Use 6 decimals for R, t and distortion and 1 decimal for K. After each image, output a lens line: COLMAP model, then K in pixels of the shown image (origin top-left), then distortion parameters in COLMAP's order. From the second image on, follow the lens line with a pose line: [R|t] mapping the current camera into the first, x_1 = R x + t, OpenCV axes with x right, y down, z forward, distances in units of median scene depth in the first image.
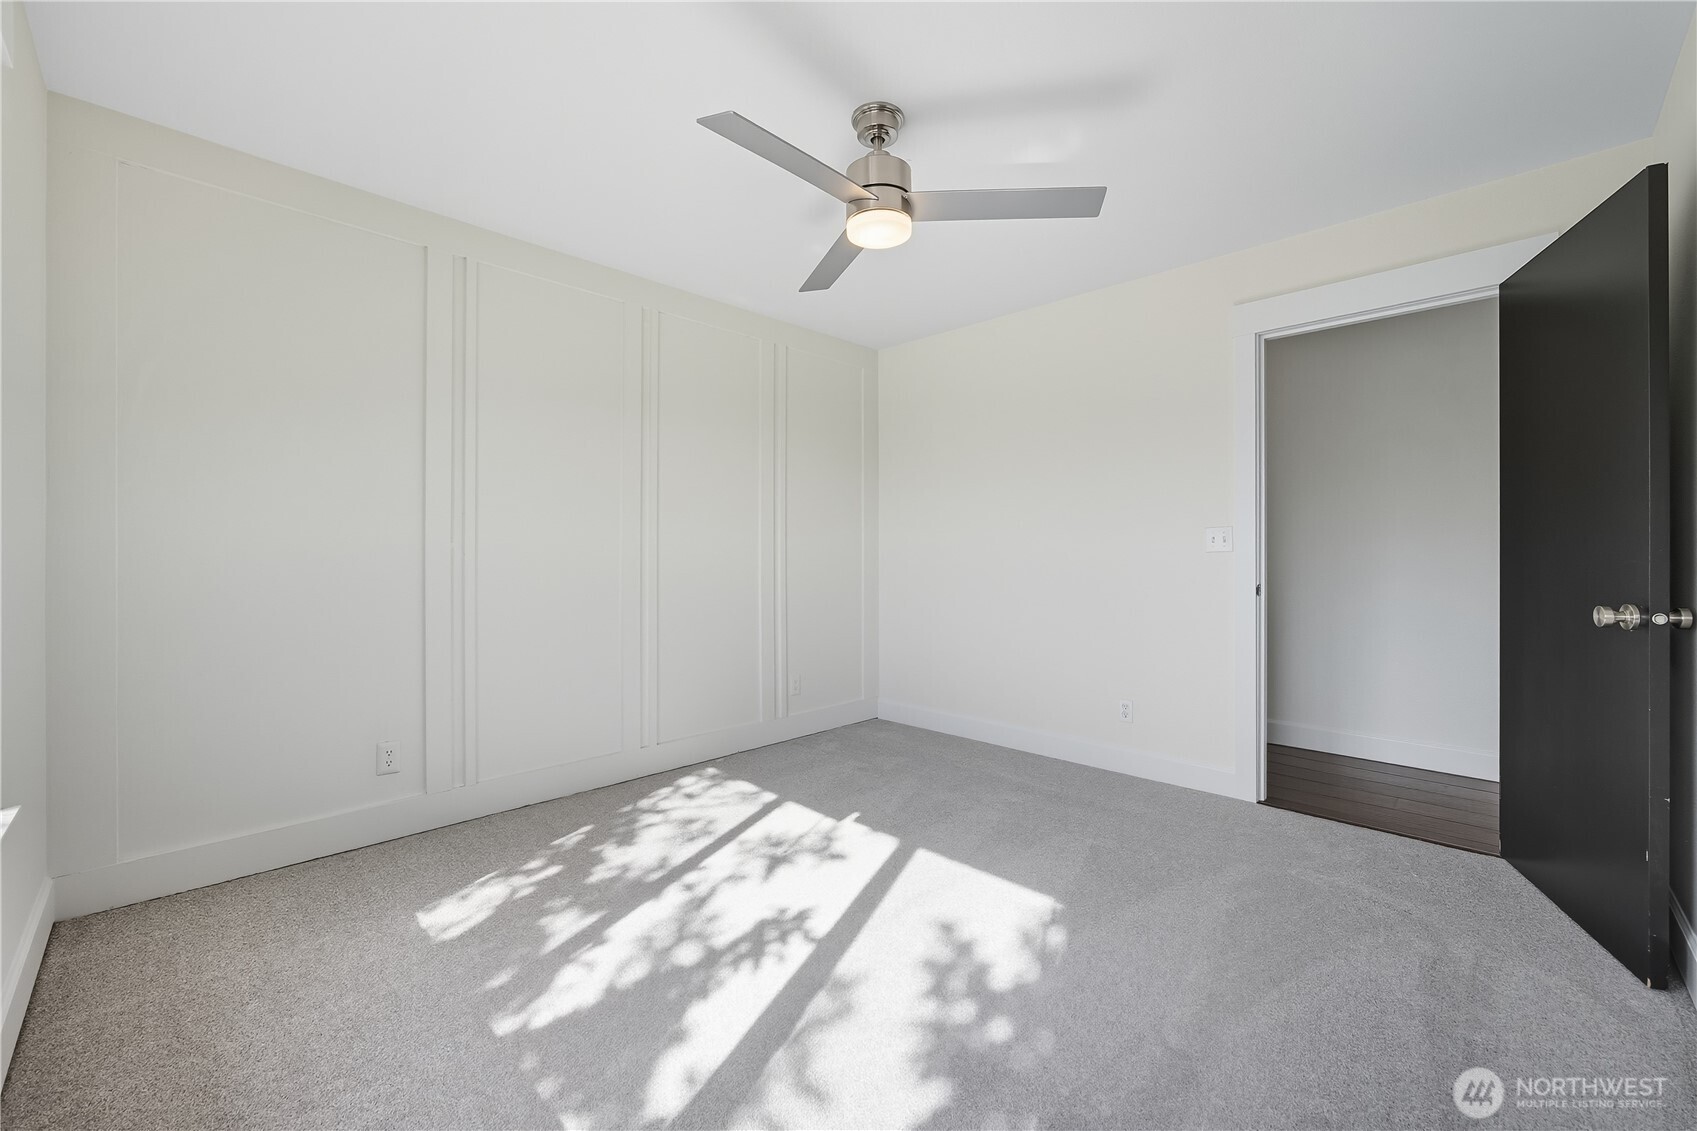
lens RADIAL K [[663.8, 0, 827.8], [0, 663.8, 563.7], [0, 0, 1]] dist [0.000132, -0.000036]
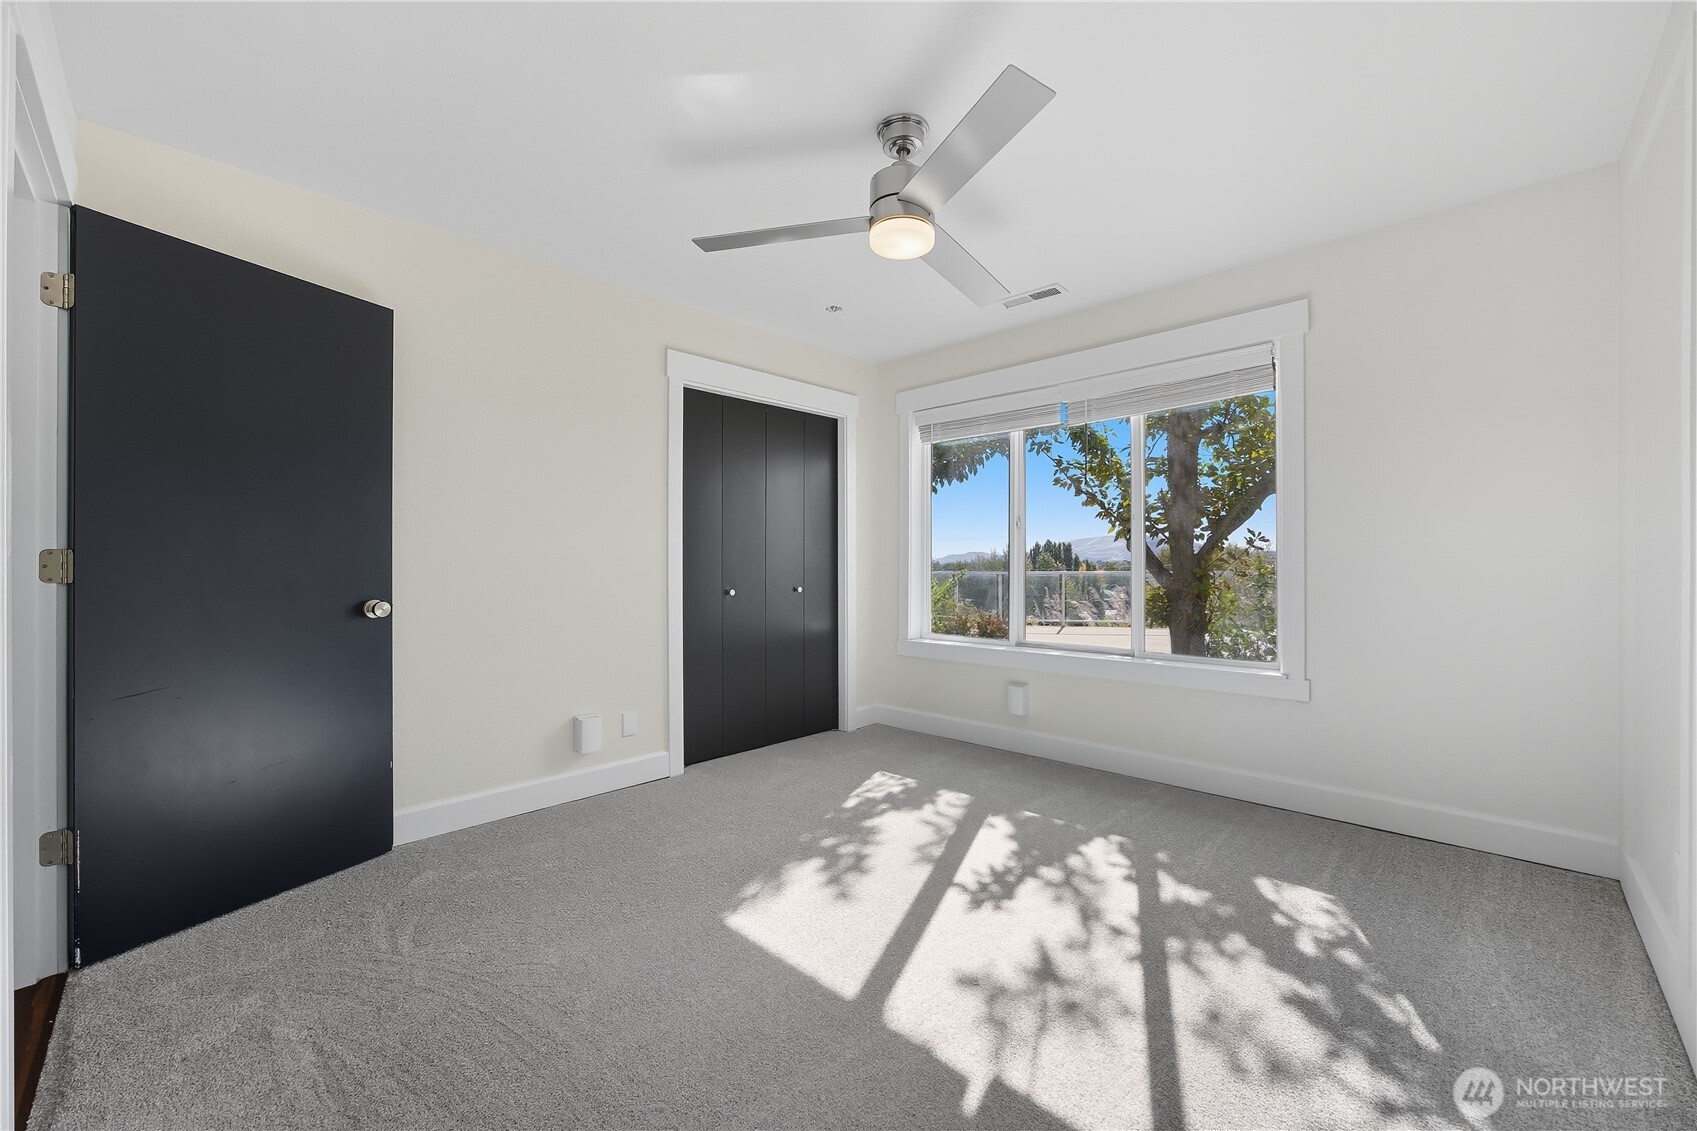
lens RADIAL K [[663.8, 0, 827.8], [0, 663.8, 563.7], [0, 0, 1]] dist [0.000132, -0.000036]
pose [[-0.999984, 0.002200, -0.005212, 0.205979], [0.002144, 0.999941, 0.010690, -0.025136], [0.005235, 0.010679, -0.999929, 2.079471]]
